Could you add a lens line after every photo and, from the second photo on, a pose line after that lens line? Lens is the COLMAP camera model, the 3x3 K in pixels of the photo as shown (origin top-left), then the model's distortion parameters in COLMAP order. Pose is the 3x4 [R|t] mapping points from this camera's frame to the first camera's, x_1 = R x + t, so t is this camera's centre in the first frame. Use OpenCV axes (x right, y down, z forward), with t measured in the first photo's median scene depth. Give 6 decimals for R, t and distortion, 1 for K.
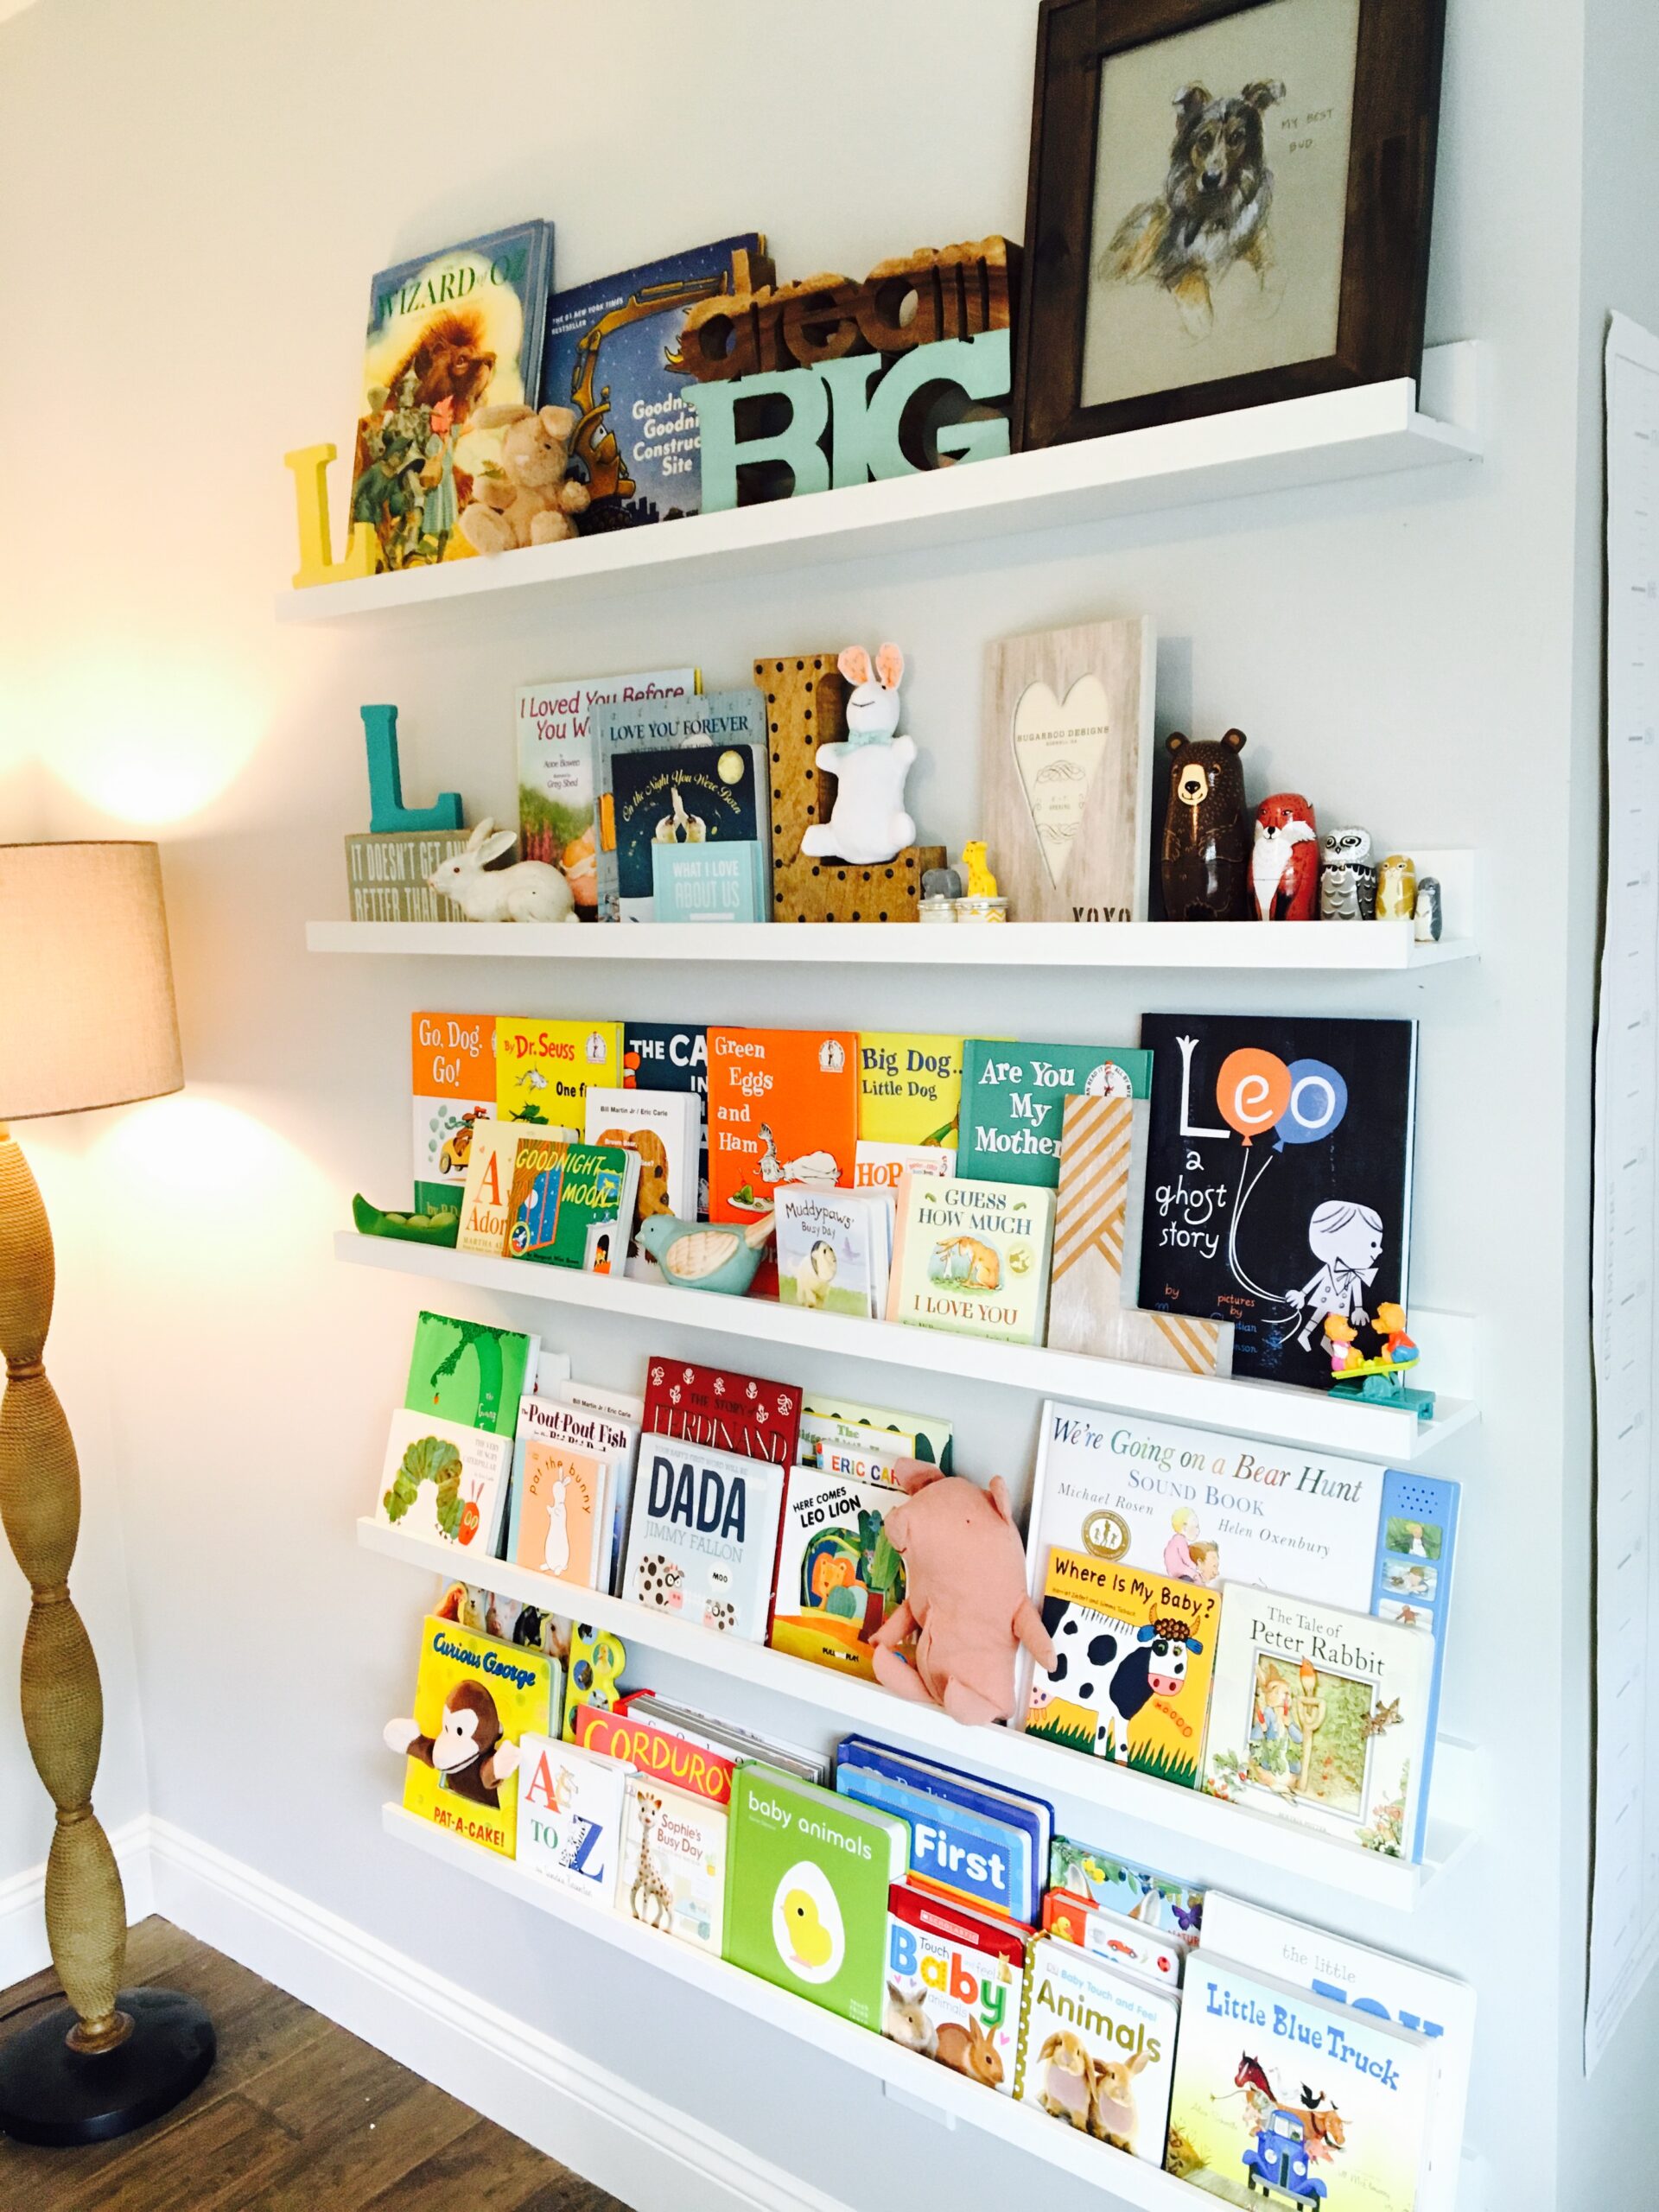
lens RADIAL K [[1826.2, 0, 855.9], [0, 1826.2, 1093.5], [0, 0, 1]] dist [0.091883, -0.149718]
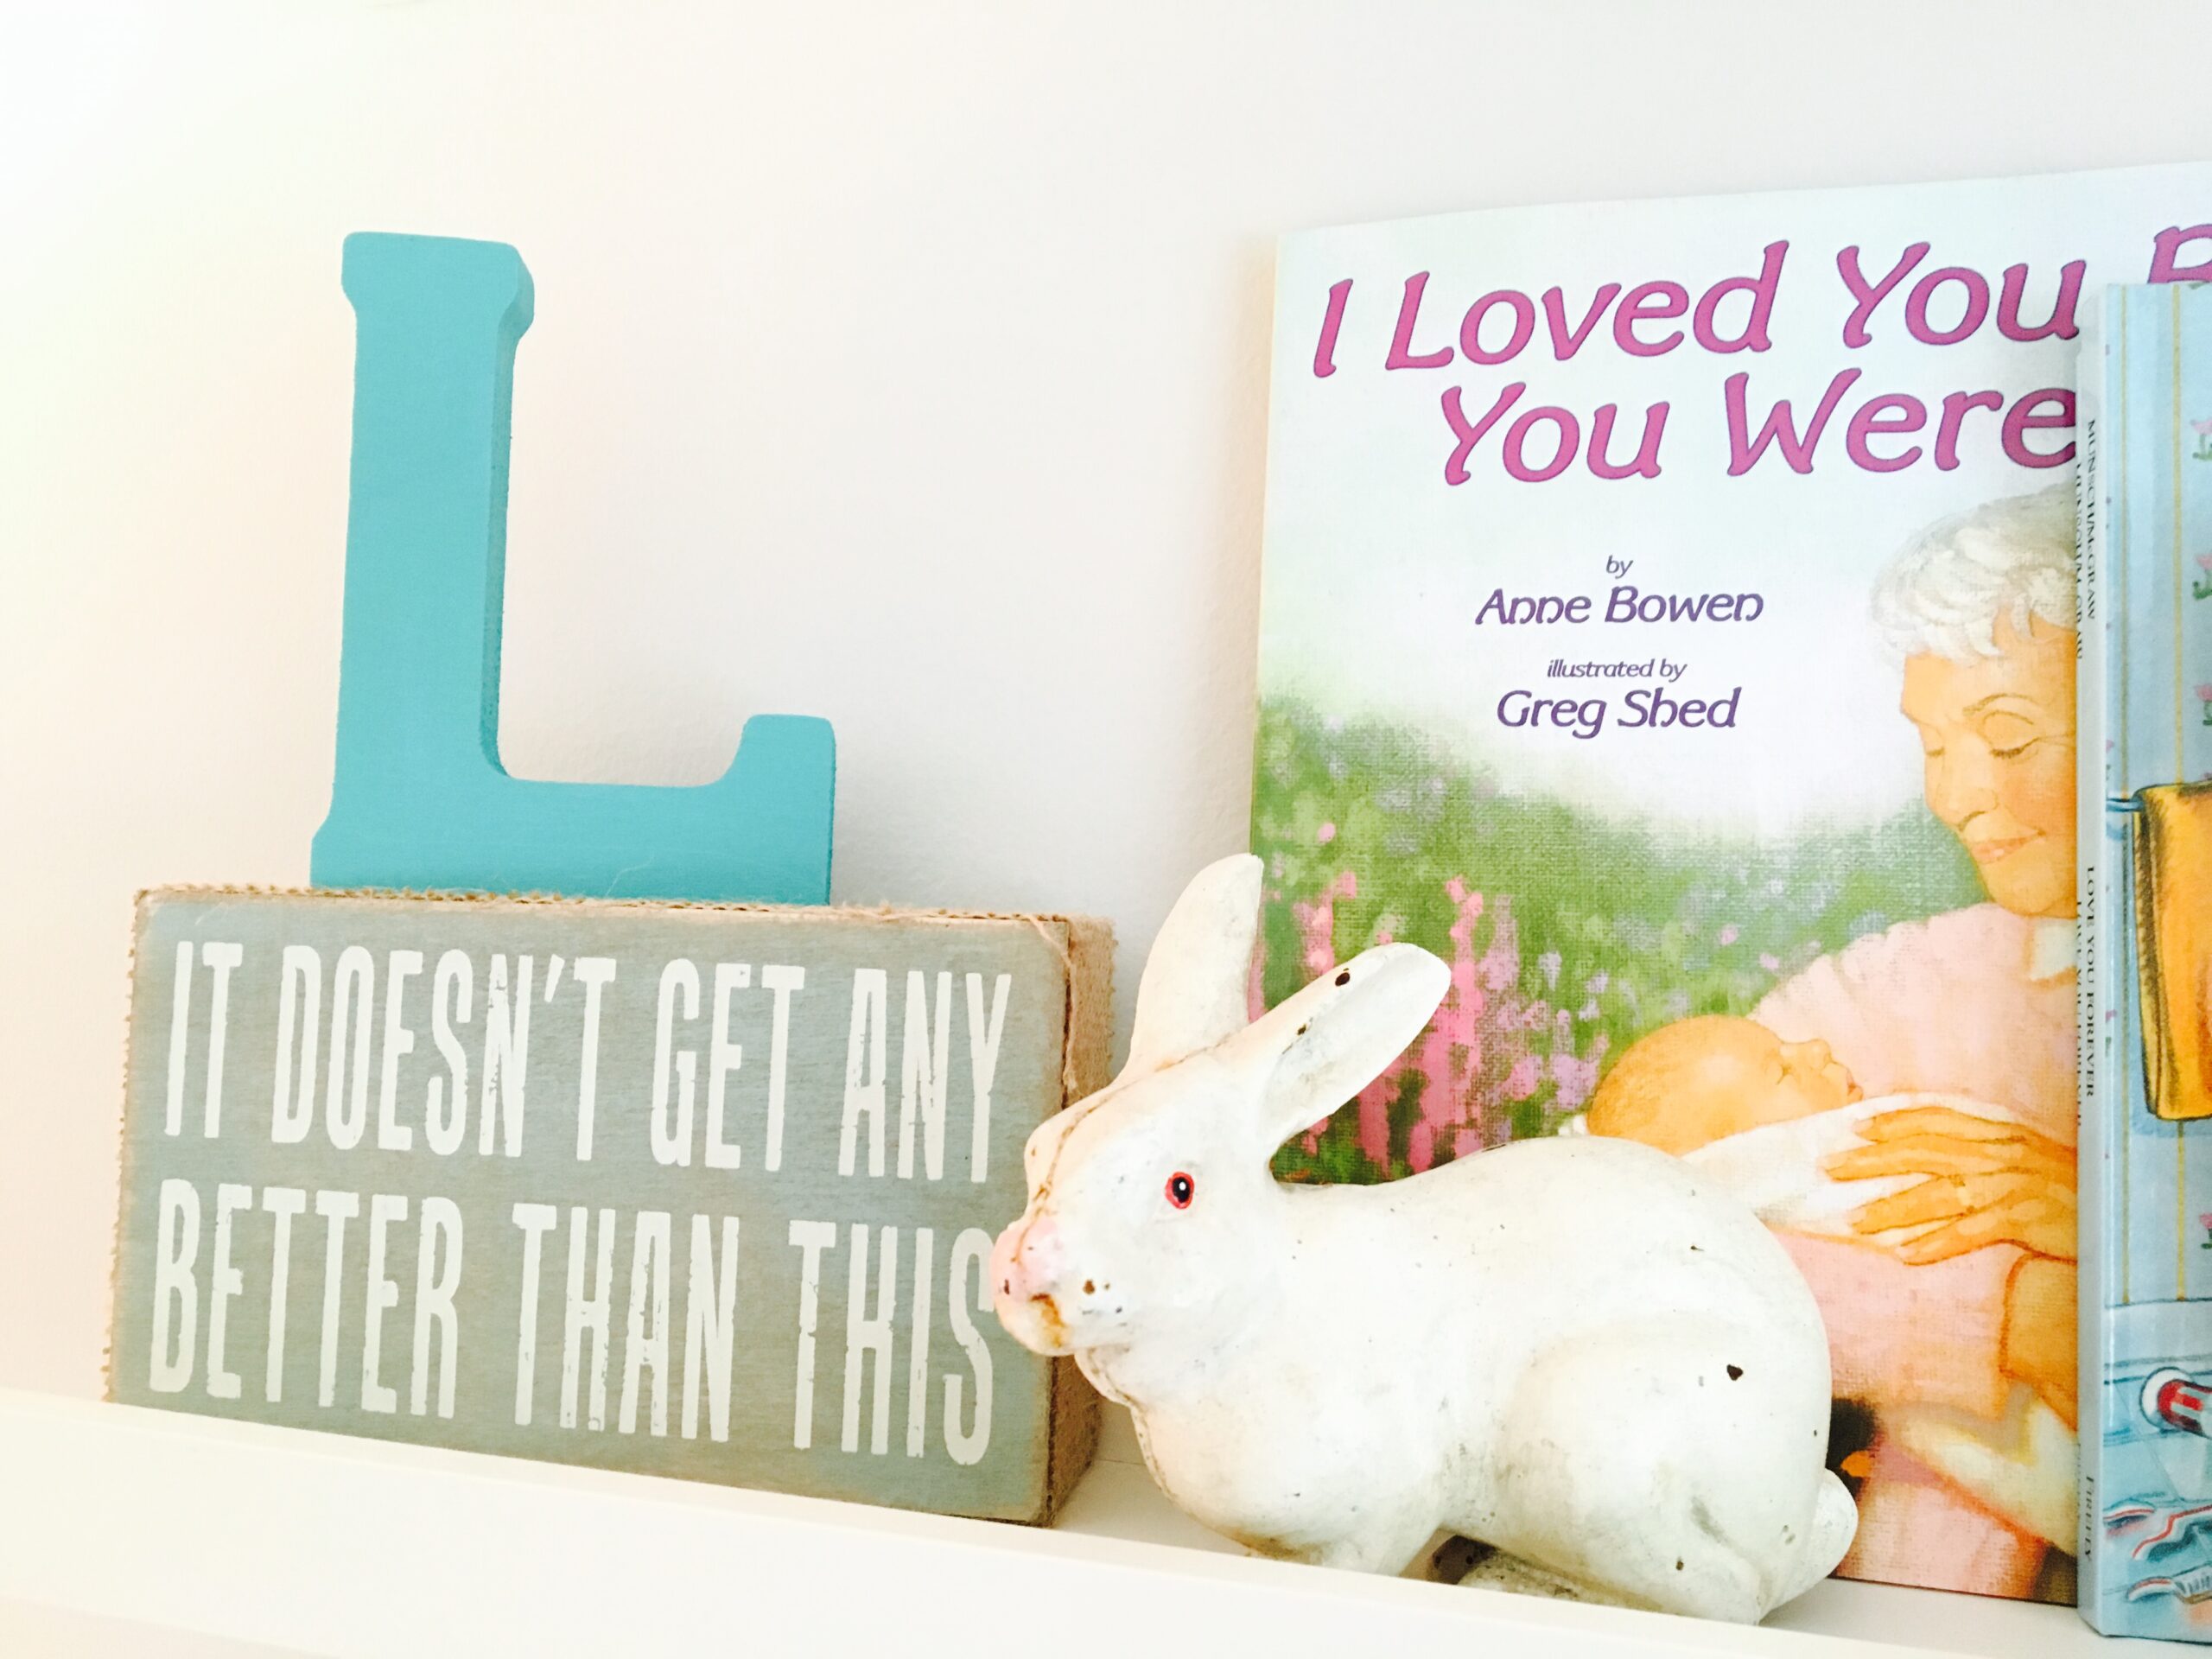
lens RADIAL K [[1791.4, 0, 1112.5], [0, 1791.4, 803.9], [0, 0, 1]] dist [0.052266, -0.067835]
pose [[0.925422, 0.092227, 0.367544, -0.329373], [-0.018965, 0.979987, -0.198156, -0.147550], [-0.378464, 0.176407, 0.908651, 1.028902]]
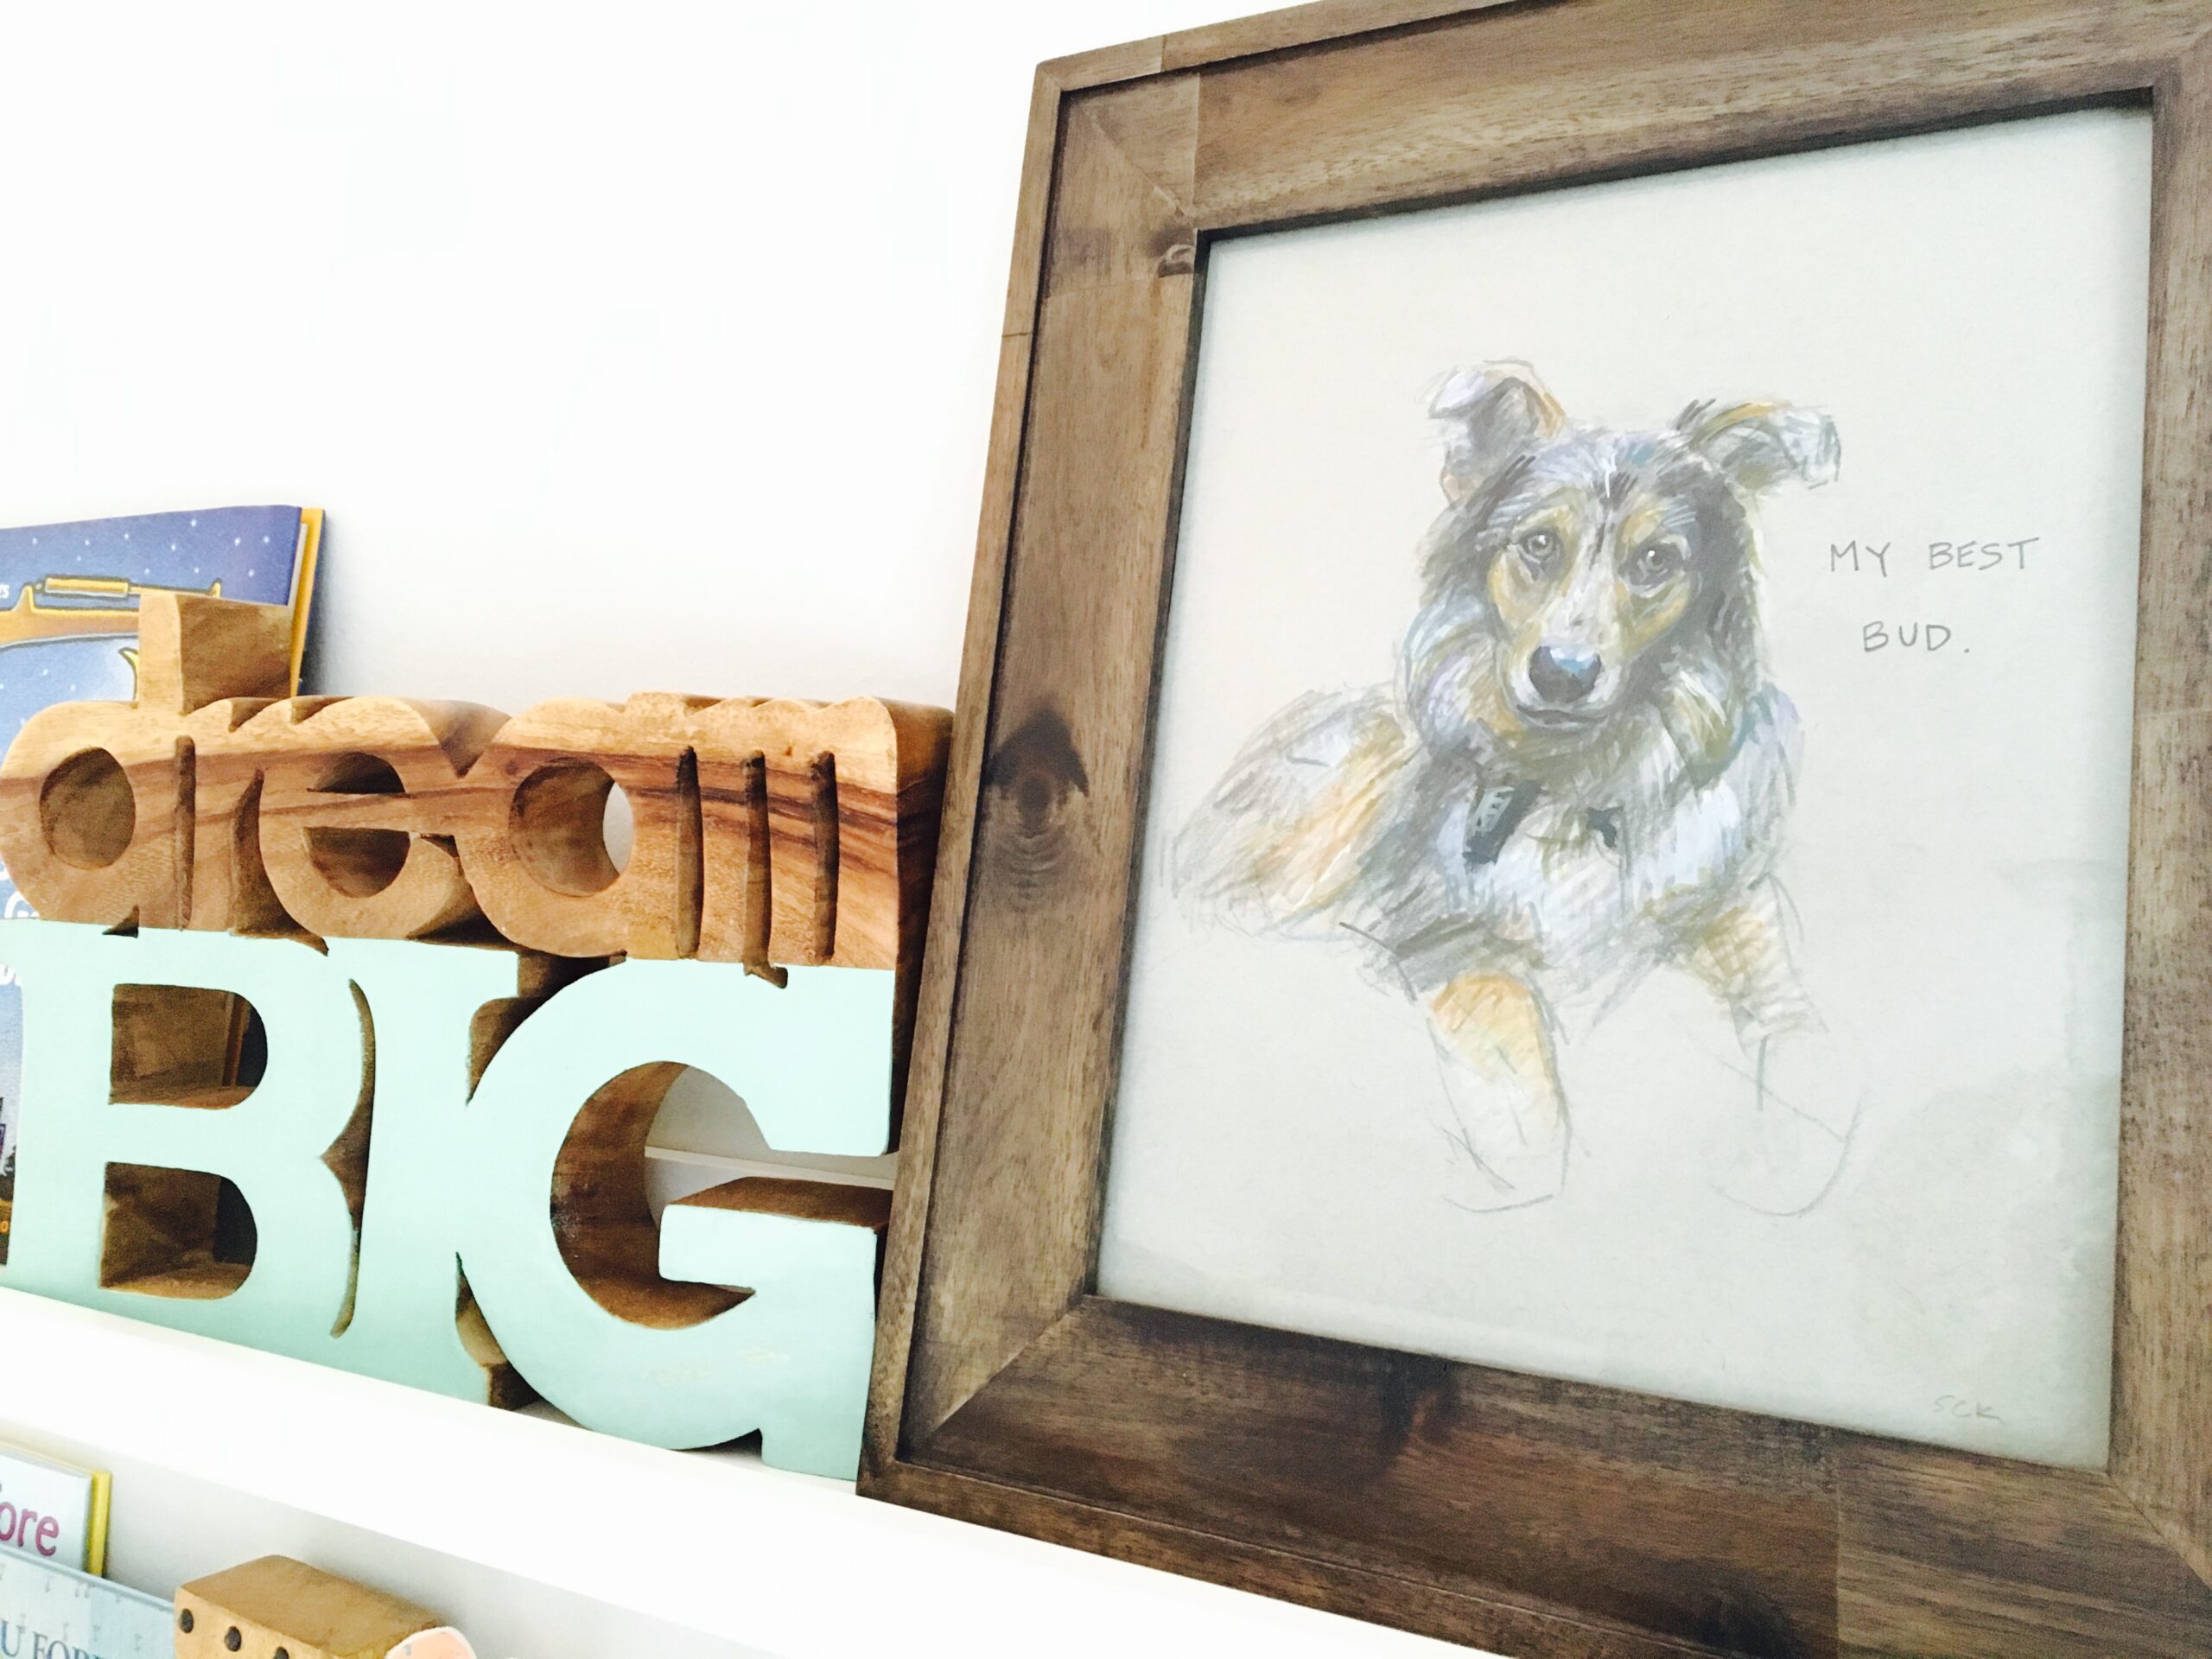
lens RADIAL K [[1826.2, 0, 1106.0], [0, 1826.2, 829.5], [0, 0, 1]] dist [0.091883, -0.149718]
pose [[0.983743, 0.070795, 0.165037, 0.058893], [-0.045832, 0.987557, -0.150436, -0.358817], [-0.173634, 0.140427, 0.974747, 0.616307]]
